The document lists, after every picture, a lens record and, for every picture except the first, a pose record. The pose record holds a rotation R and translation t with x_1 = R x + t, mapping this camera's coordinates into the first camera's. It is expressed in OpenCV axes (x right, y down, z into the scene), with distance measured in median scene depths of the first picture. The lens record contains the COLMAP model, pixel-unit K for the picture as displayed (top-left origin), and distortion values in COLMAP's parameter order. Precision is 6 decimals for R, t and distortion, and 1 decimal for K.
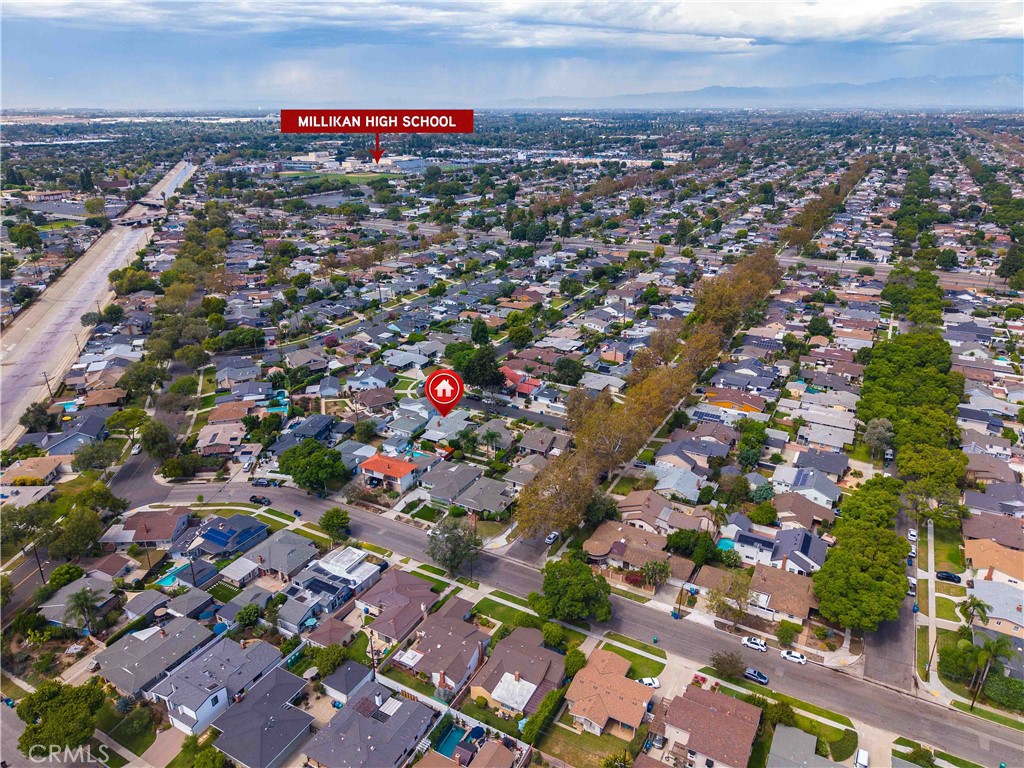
lens RADIAL K [[682.2, 0, 512.0], [0, 682.2, 384.0], [0, 0, 1]] dist [0.020946, -0.020767]
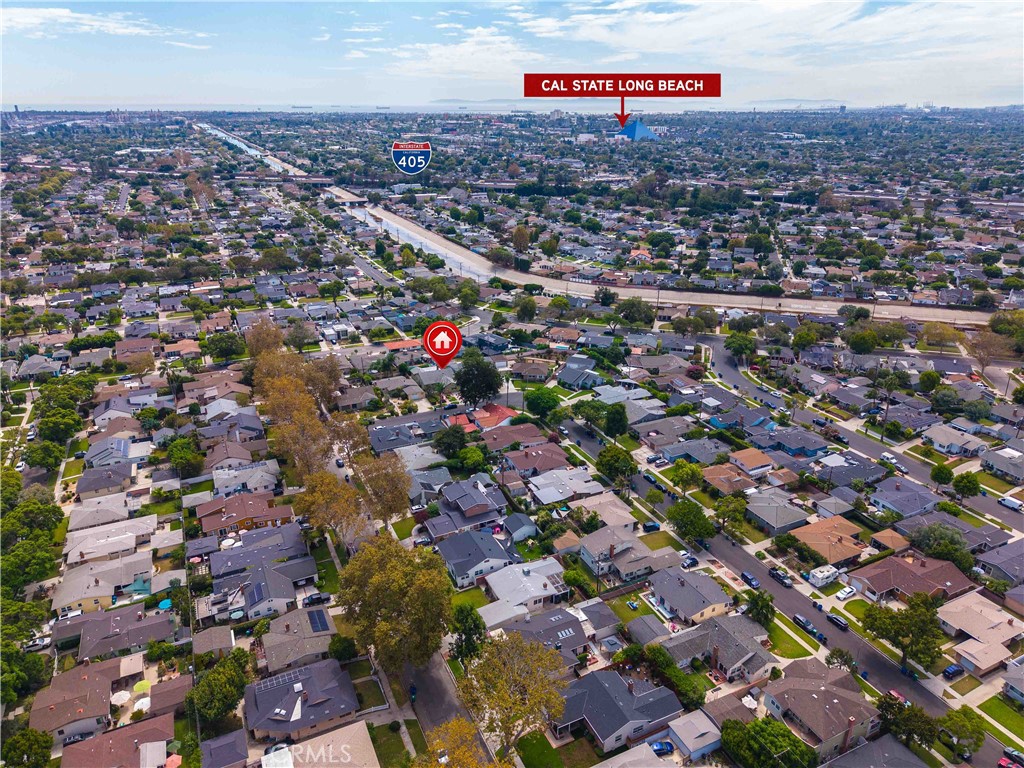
lens RADIAL K [[679.3, 0, 512.0], [0, 679.3, 384.0], [0, 0, 1]] dist [0.073892, -0.119694]
pose [[-0.577814, 0.310412, -0.754835, 0.586654], [-0.308259, 0.773349, 0.553993, -0.502164], [0.755717, 0.552790, -0.351164, 1.230615]]
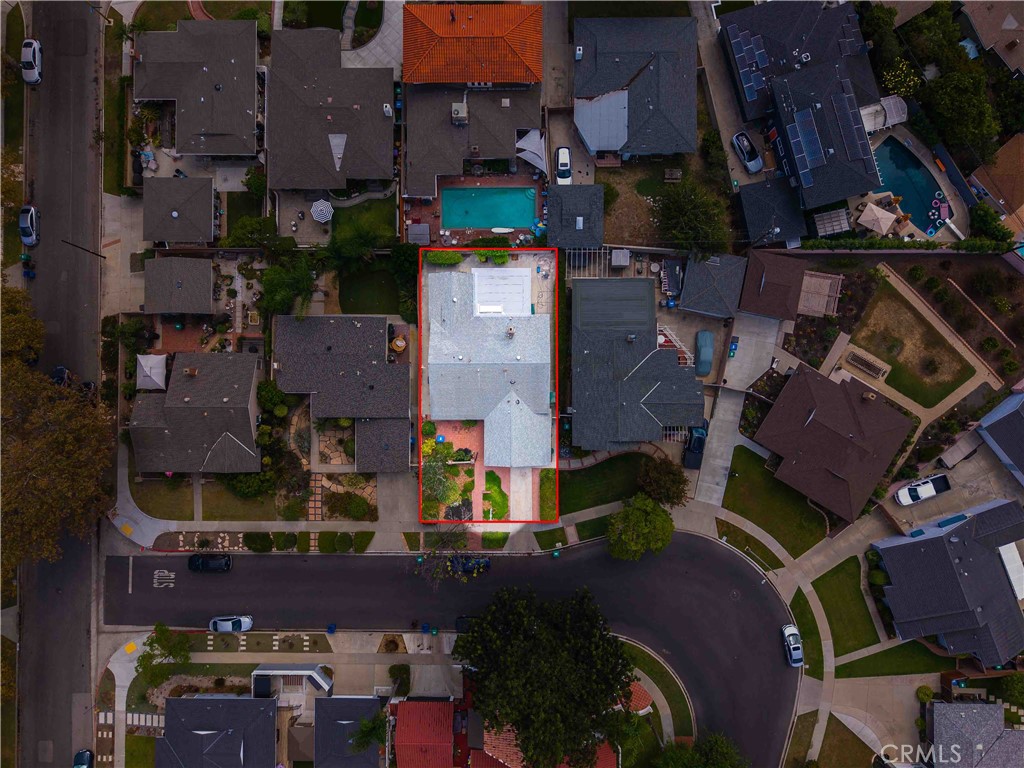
lens RADIAL K [[682.2, 0, 512.0], [0, 682.2, 384.0], [0, 0, 1]] dist [0.020946, -0.020767]
pose [[-0.875548, 0.483039, 0.009406, -0.079500], [-0.165197, -0.317615, 0.933719, -0.210314], [0.454010, 0.815962, 0.357884, 0.718984]]
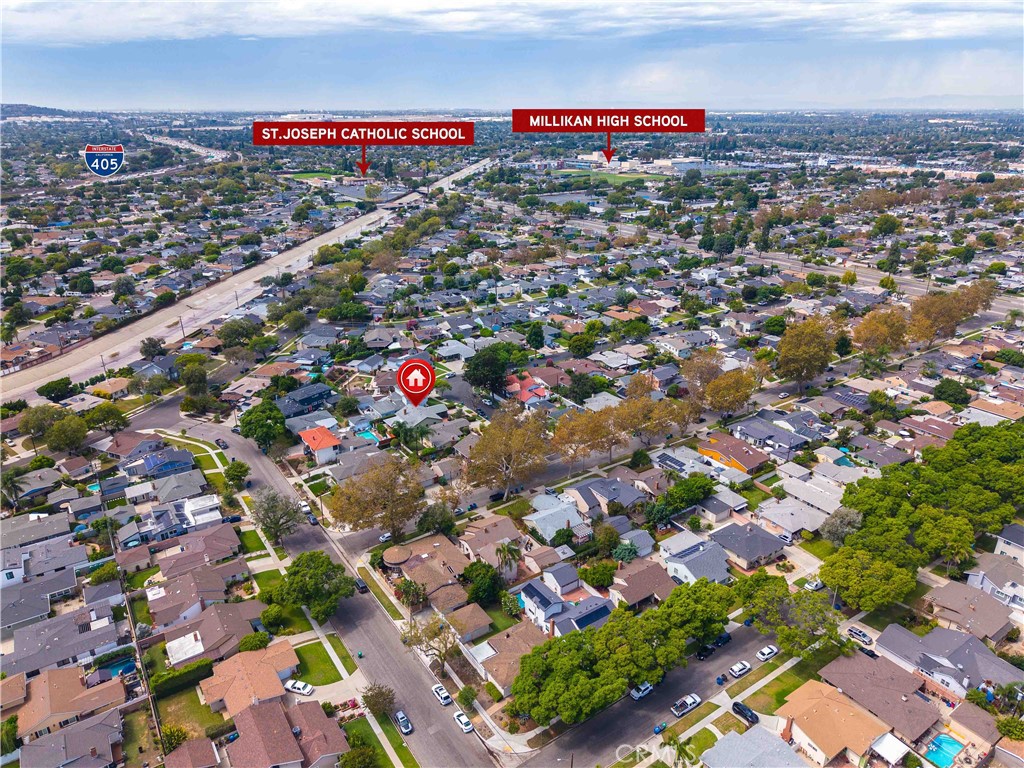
lens RADIAL K [[682.2, 0, 512.0], [0, 682.2, 384.0], [0, 0, 1]] dist [0.020946, -0.020767]
pose [[0.893316, 0.169583, -0.416207, 0.372159], [-0.169792, 0.984792, 0.036823, -0.039903], [0.416122, 0.037774, 0.908524, 0.093436]]
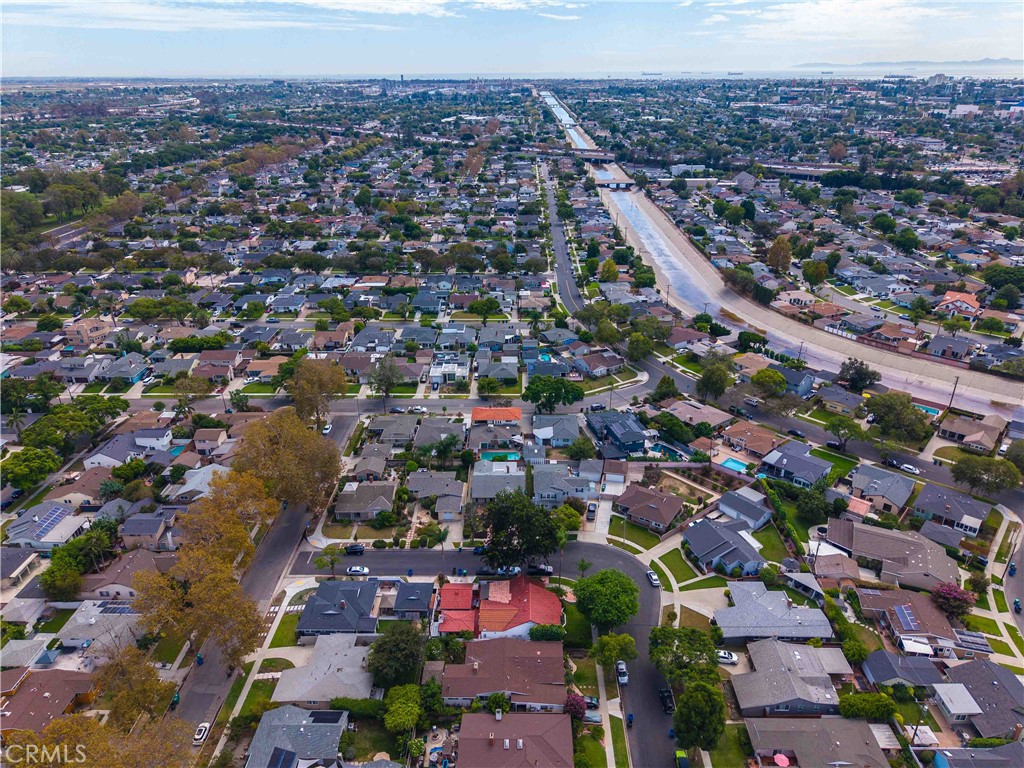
lens RADIAL K [[682.2, 0, 512.0], [0, 682.2, 384.0], [0, 0, 1]] dist [0.020946, -0.020767]
pose [[-0.882622, 0.203990, -0.423516, 0.168032], [-0.167897, 0.704716, 0.689337, -0.457873], [0.439076, 0.679532, -0.587749, 1.125265]]
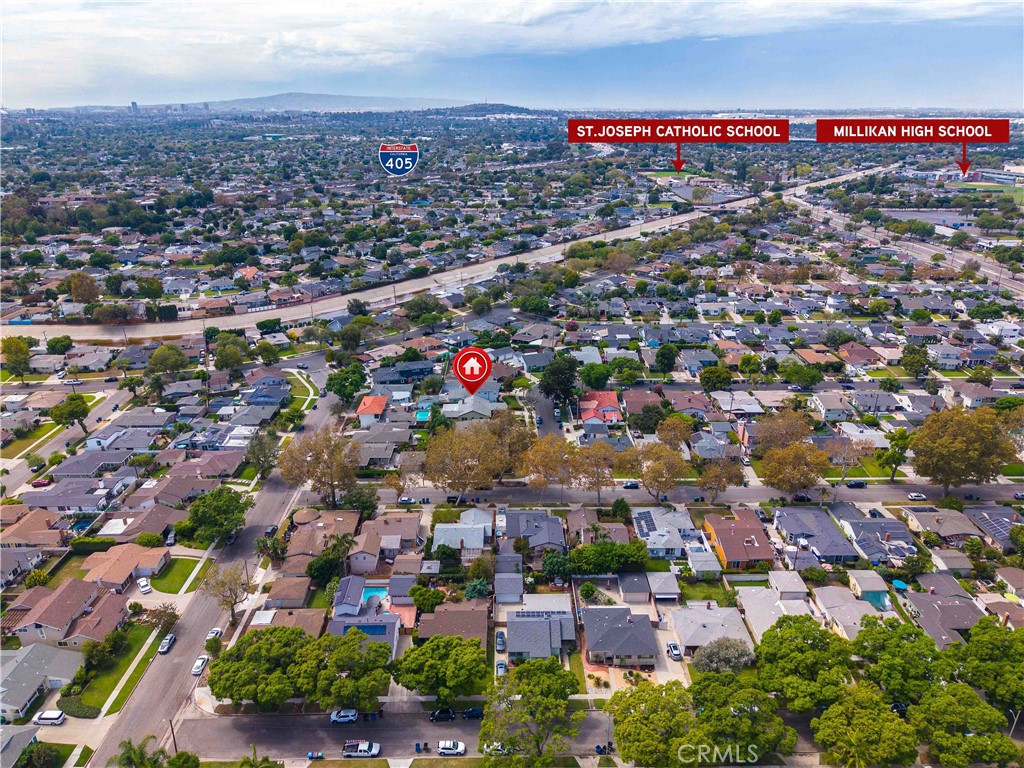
lens RADIAL K [[682.2, 0, 512.0], [0, 682.2, 384.0], [0, 0, 1]] dist [0.020946, -0.020767]
pose [[0.497421, 0.327500, -0.803316, 0.630928], [-0.326581, 0.928573, 0.176343, -0.146467], [0.803690, 0.174630, 0.568847, 0.353345]]
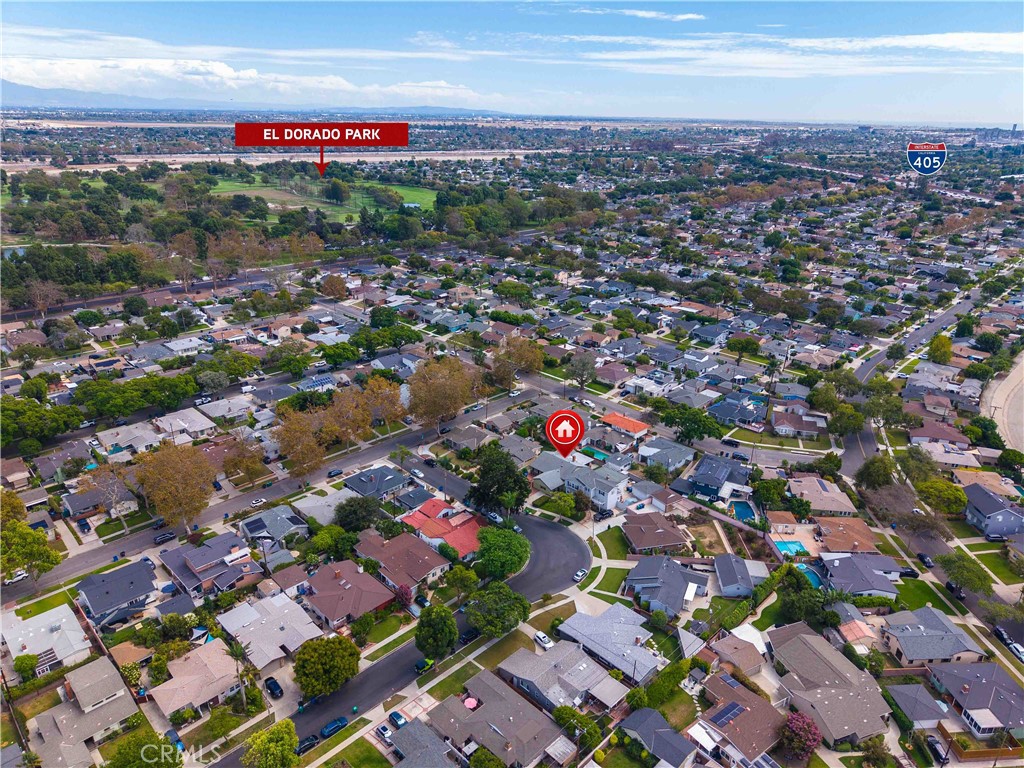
lens RADIAL K [[682.2, 0, 512.0], [0, 682.2, 384.0], [0, 0, 1]] dist [0.020946, -0.020767]
pose [[-0.961395, -0.110548, 0.251990, -0.198368], [0.093635, 0.729679, 0.677348, -0.514633], [-0.258751, 0.674794, -0.691159, 1.267844]]
